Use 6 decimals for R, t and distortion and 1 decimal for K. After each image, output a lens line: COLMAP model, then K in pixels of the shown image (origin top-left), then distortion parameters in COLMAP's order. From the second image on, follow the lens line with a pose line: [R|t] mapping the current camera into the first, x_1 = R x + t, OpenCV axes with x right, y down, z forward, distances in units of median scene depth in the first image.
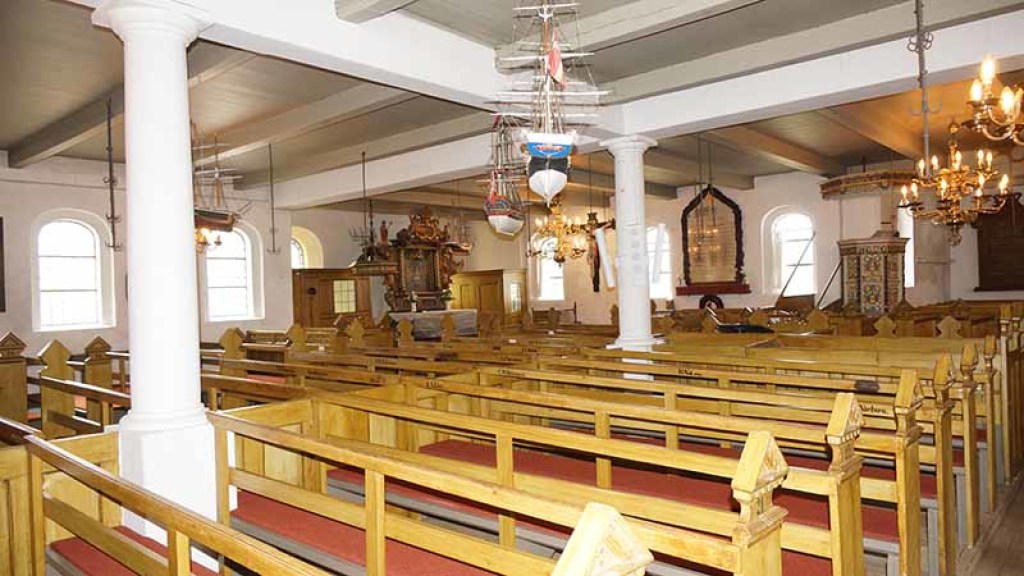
lens RADIAL K [[696.1, 0, 515.2], [0, 696.1, 292.6], [0, 0, 1]] dist [0.003756, 0.002229]
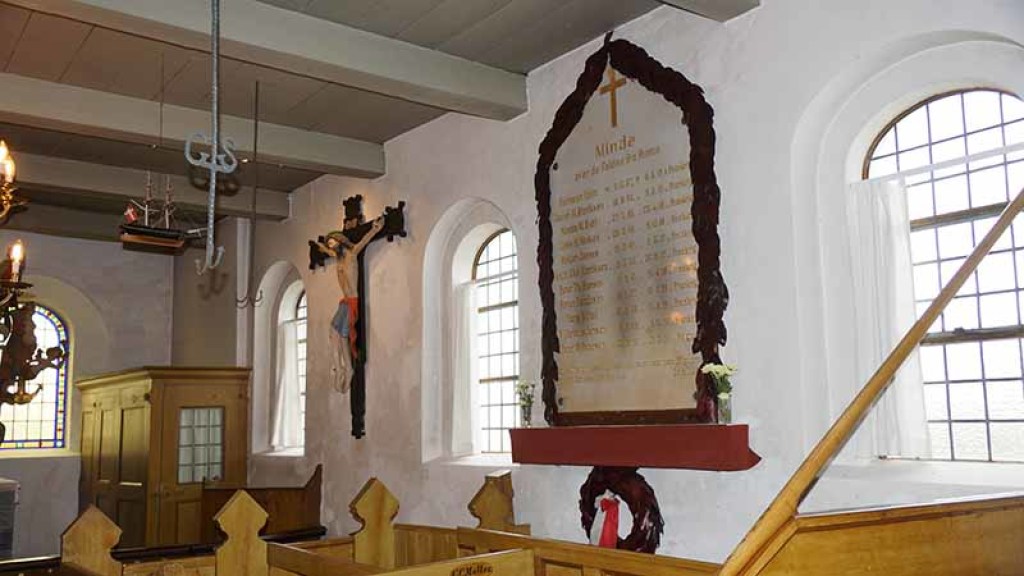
lens RADIAL K [[928.4, 0, 512.9], [0, 928.4, 292.9], [0, 0, 1]] dist [0.034931, -0.006009]
pose [[0.980910, -0.007055, -0.194335, 0.310867], [-0.019525, 0.990718, -0.134522, -0.012244], [0.193481, 0.135749, 0.971667, 0.672258]]
